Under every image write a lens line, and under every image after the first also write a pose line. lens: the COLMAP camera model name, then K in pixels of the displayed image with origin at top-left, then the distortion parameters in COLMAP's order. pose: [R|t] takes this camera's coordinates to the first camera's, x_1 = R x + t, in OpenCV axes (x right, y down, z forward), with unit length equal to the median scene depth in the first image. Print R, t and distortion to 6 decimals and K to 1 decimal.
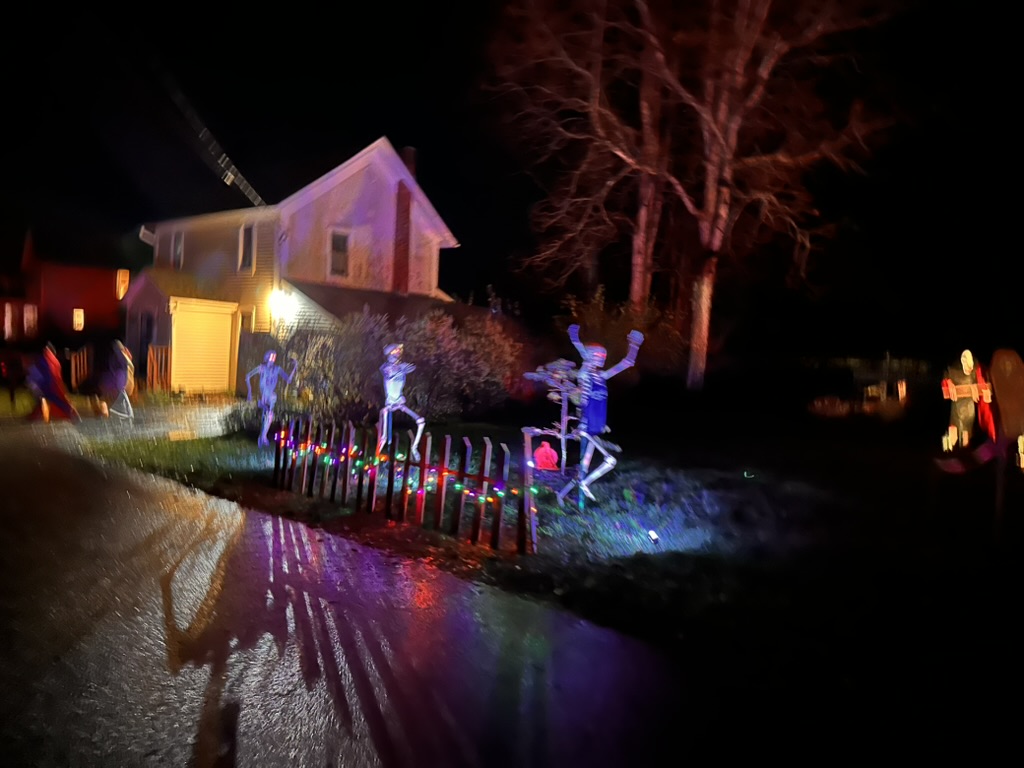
lens RADIAL K [[721.6, 0, 510.4], [0, 721.6, 382.5], [0, 0, 1]] dist [0.049653, -0.058795]
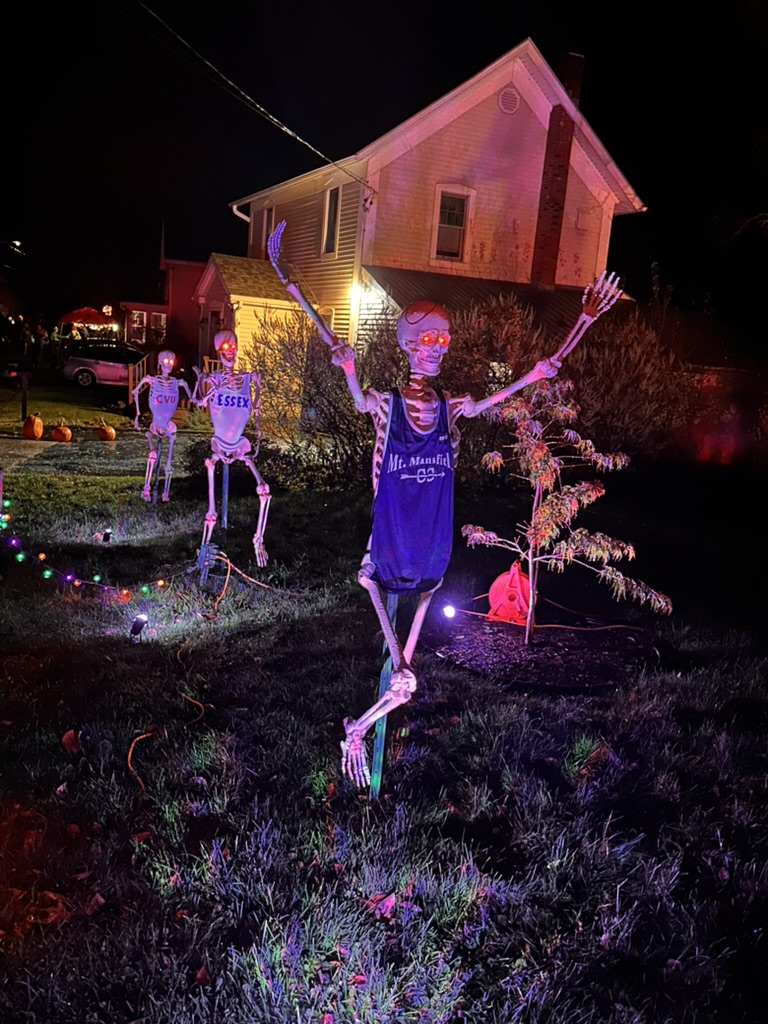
lens RADIAL K [[903.6, 0, 376.8], [0, 903.6, 516.0], [0, 0, 1]] dist [0.080993, -0.074501]
pose [[0.908207, 0.099150, -0.406608, 0.070907], [-0.056930, 0.991770, 0.114679, -0.001628], [0.414632, -0.081004, 0.906377, 0.162805]]
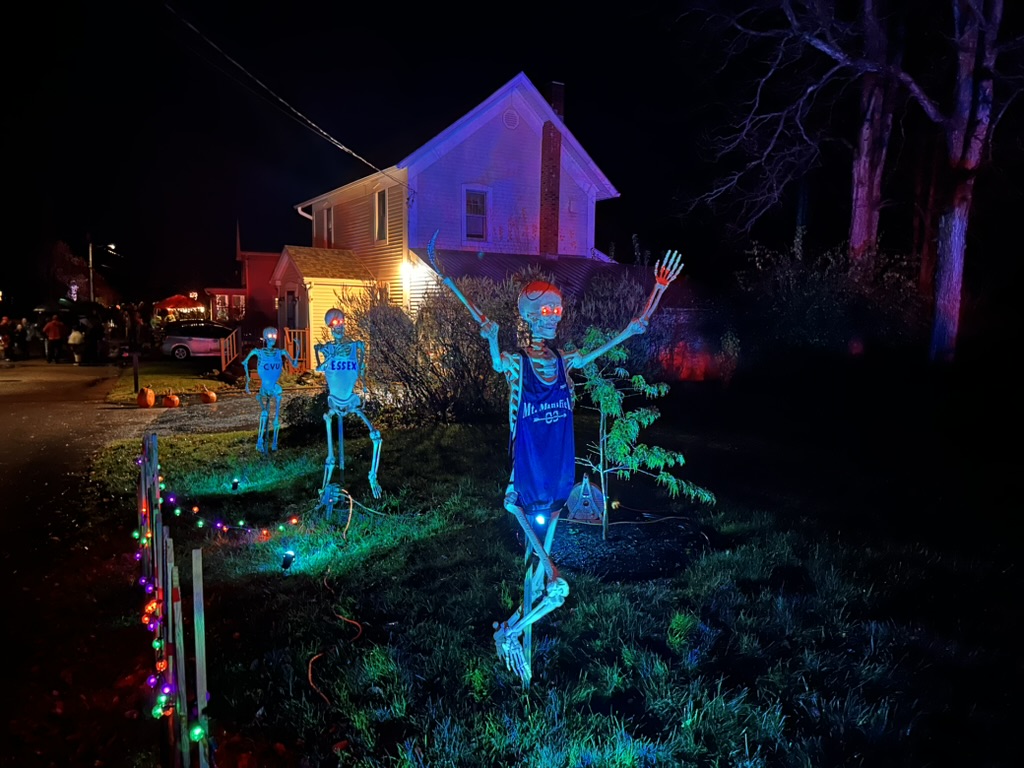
lens RADIAL K [[721.6, 0, 504.7], [0, 721.6, 379.4], [0, 0, 1]] dist [0.049653, -0.058795]
pose [[0.952408, -0.010638, -0.304642, 0.058304], [0.020783, 0.999331, 0.030078, -0.003411], [0.304118, -0.034978, 0.951992, 0.158830]]
